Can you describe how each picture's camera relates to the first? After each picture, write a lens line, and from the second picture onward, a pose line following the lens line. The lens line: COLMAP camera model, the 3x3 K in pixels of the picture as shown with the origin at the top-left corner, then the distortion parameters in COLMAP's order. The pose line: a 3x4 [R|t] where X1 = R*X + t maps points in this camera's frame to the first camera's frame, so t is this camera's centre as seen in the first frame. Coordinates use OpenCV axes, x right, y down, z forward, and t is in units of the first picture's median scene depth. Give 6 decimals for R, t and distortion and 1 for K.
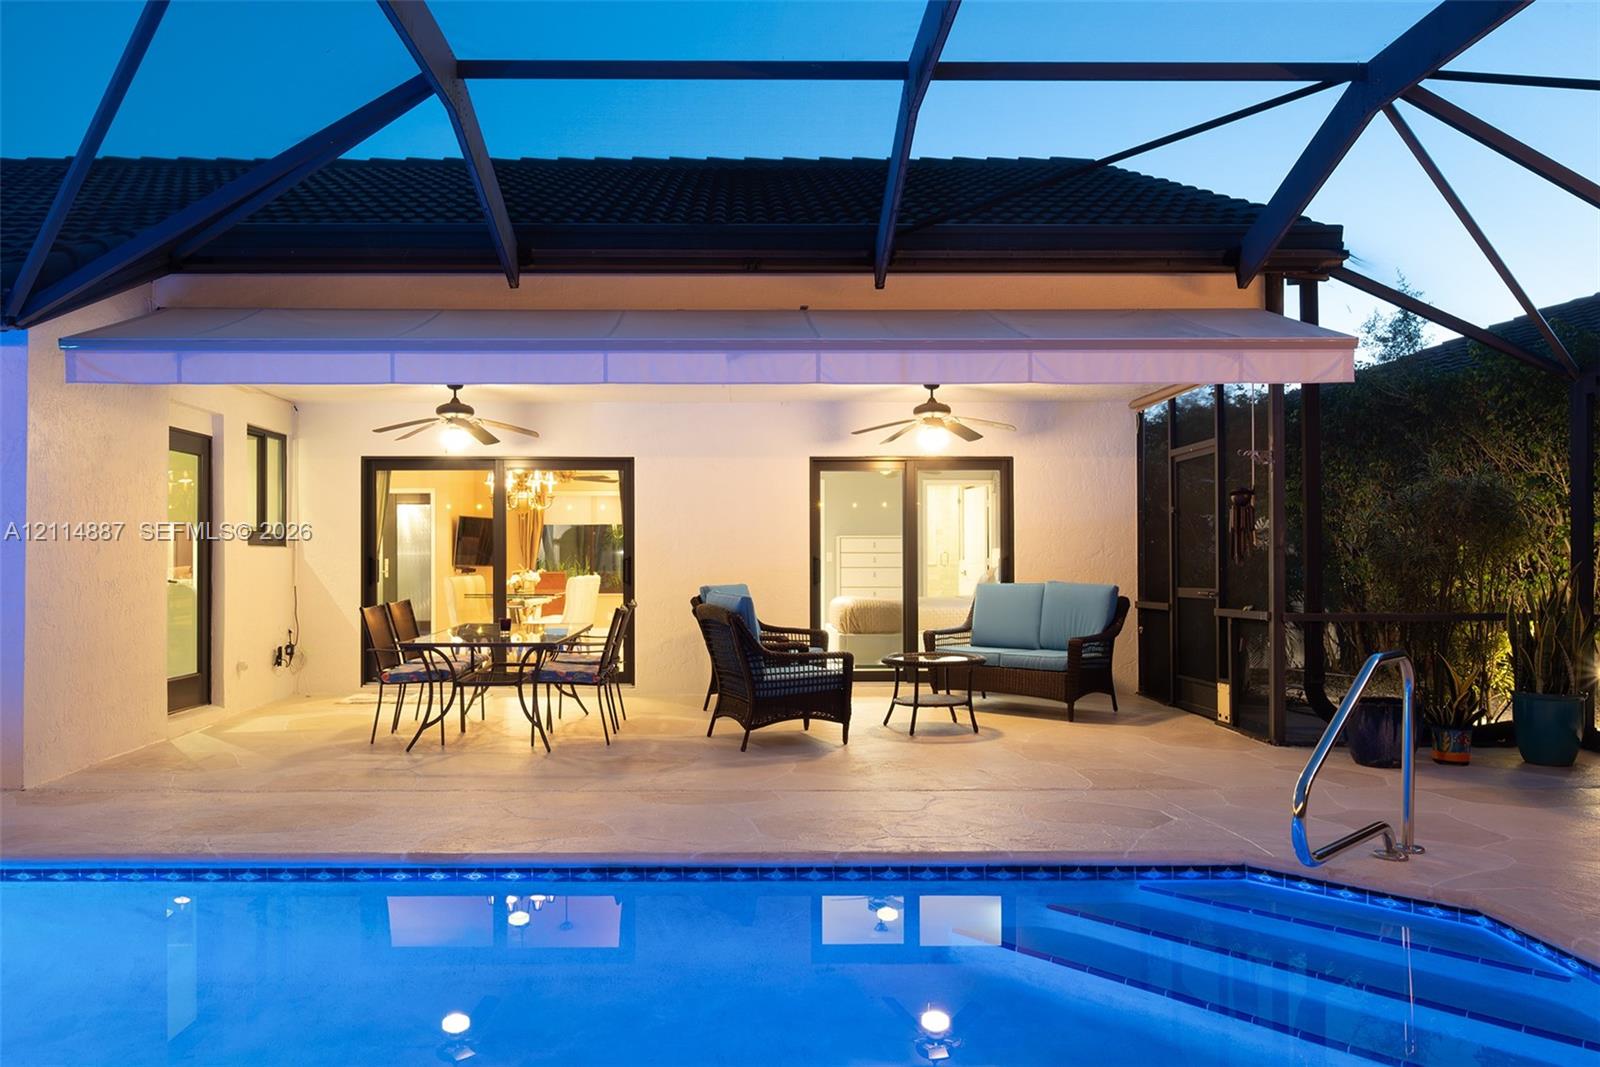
lens RADIAL K [[1259.9, 0, 793.3], [0, 1259.9, 546.3], [0, 0, 1]] dist [-0.000179, 0.001893]
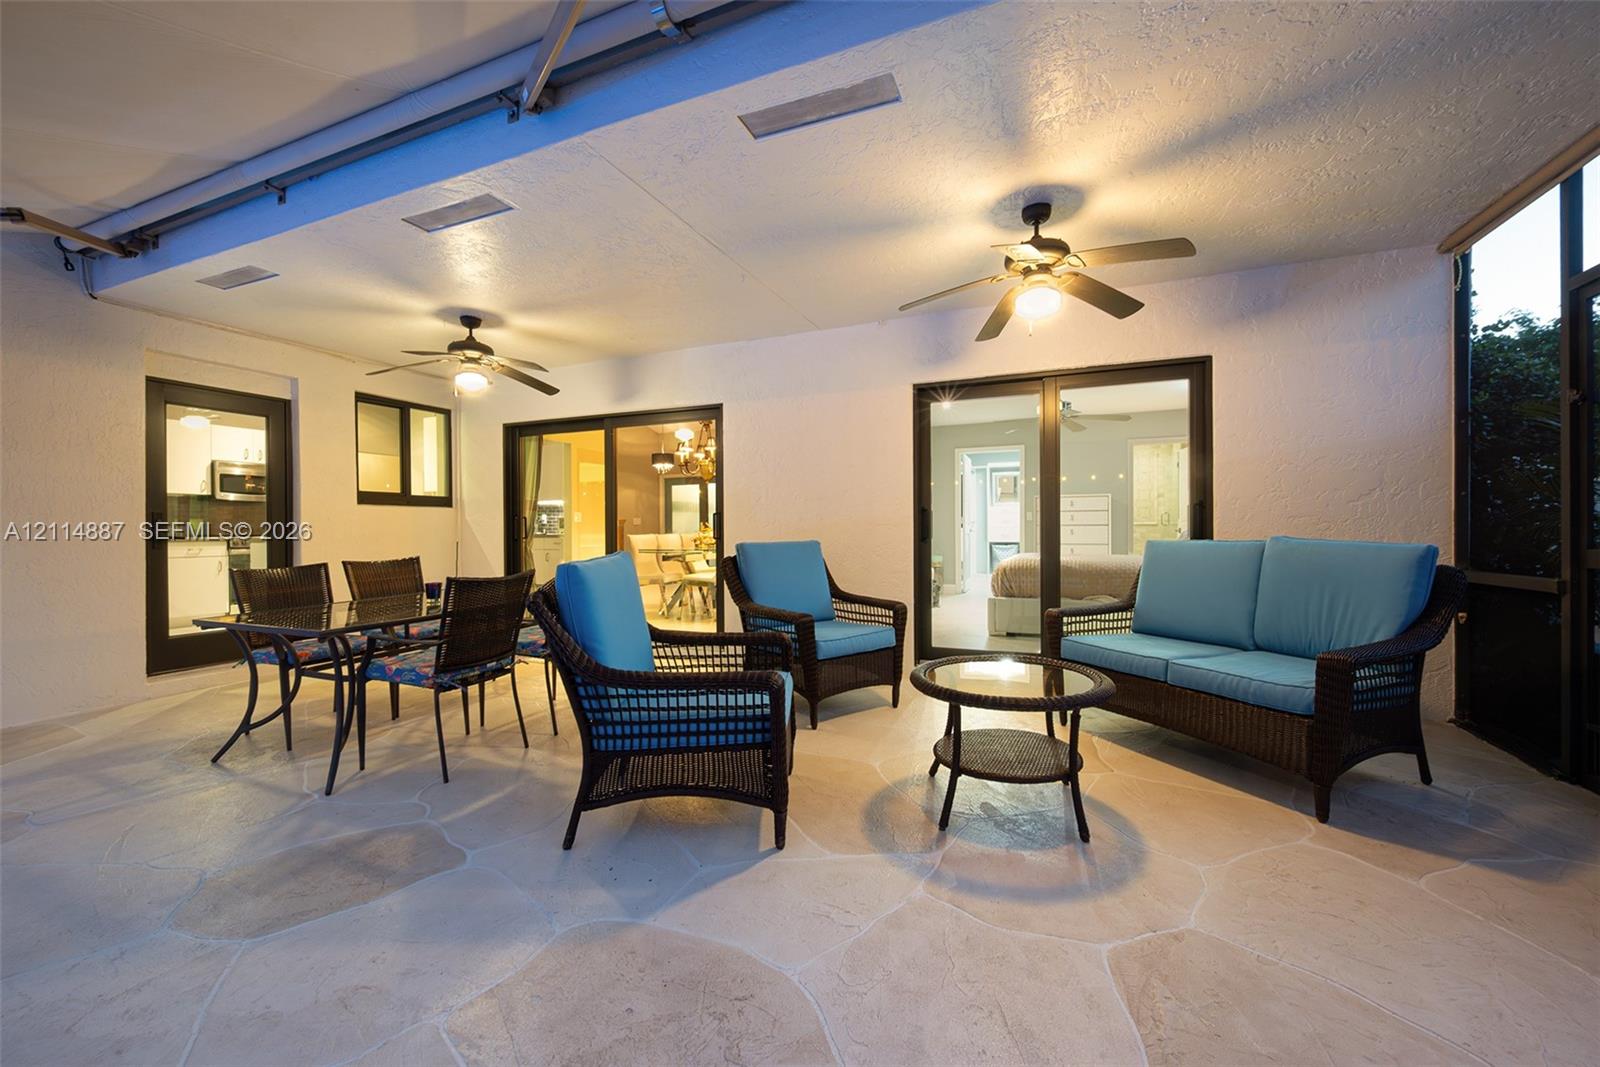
lens RADIAL K [[645.0, 0, 784.0], [0, 645.0, 533.2], [0, 0, 1]] dist [-0.002502, 0.000461]
pose [[0.894132, -0.003102, -0.447793, 0.138233], [0.012118, 0.999777, 0.017271, 0.018773], [0.447639, -0.020869, 0.893971, 0.650989]]
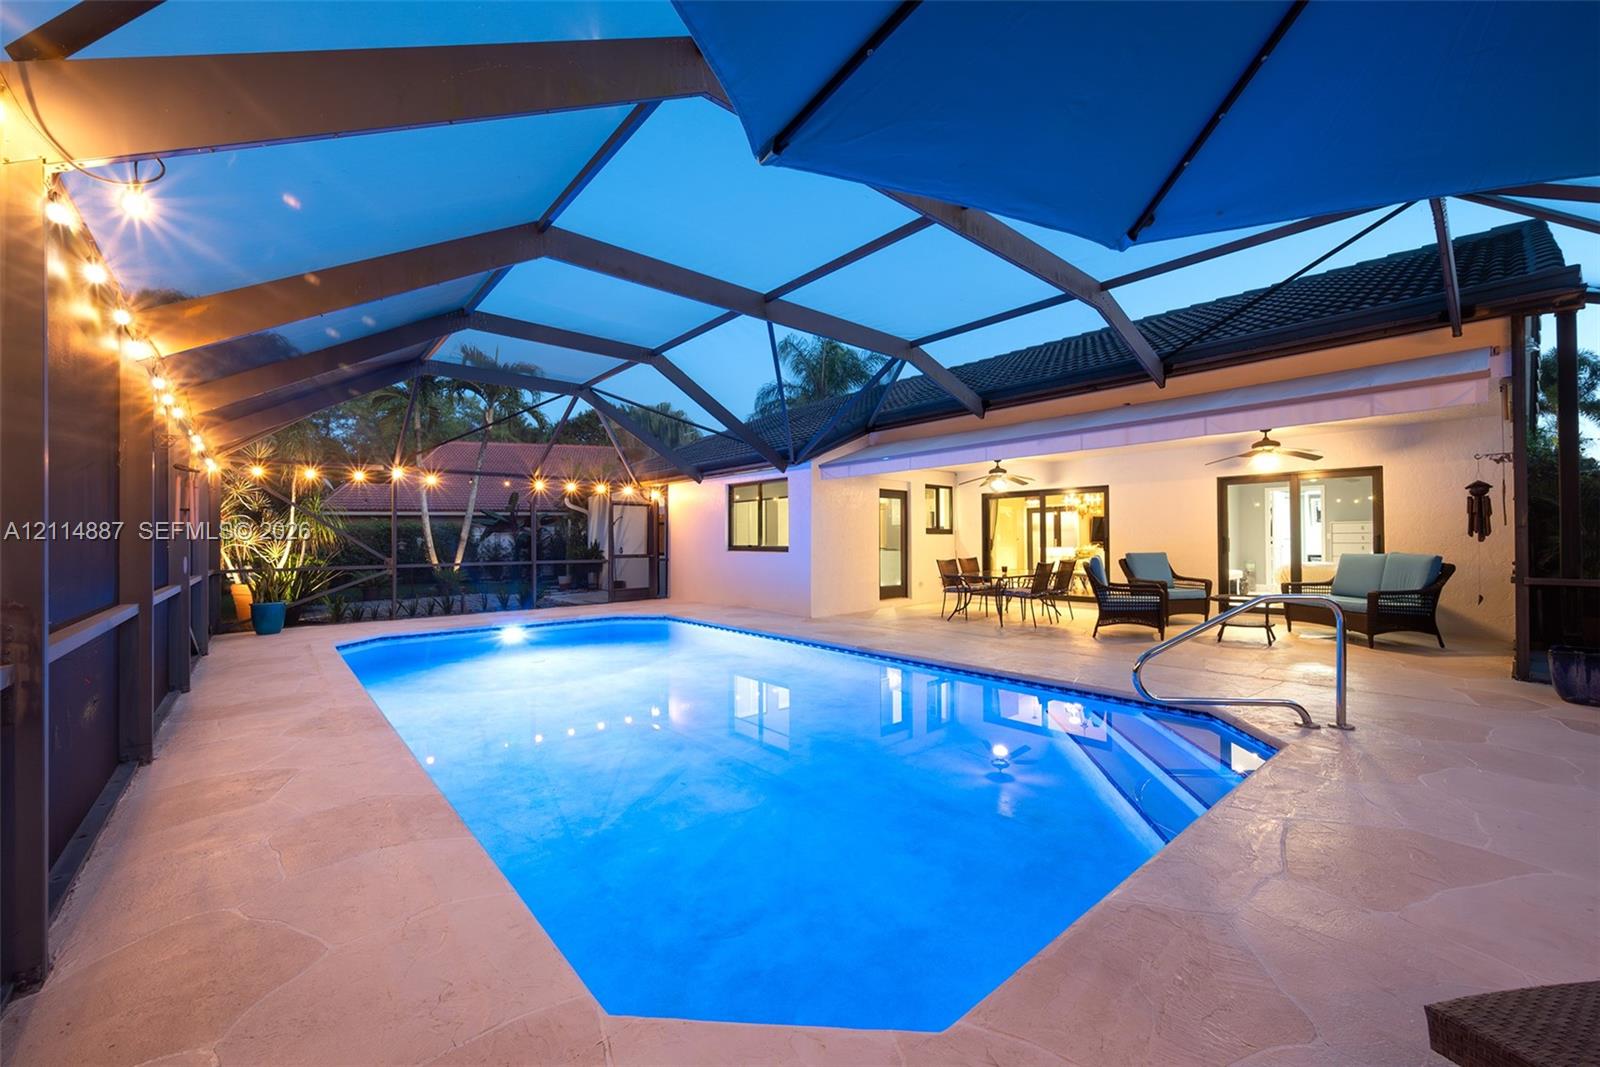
lens RADIAL K [[645.0, 0, 777.4], [0, 645.0, 535.7], [0, 0, 1]] dist [-0.002502, 0.000461]
pose [[0.620438, -0.008180, -0.784213, 0.361165], [0.012637, 0.999920, -0.000433, 0.000273], [0.784153, -0.009641, 0.620492, -0.004438]]
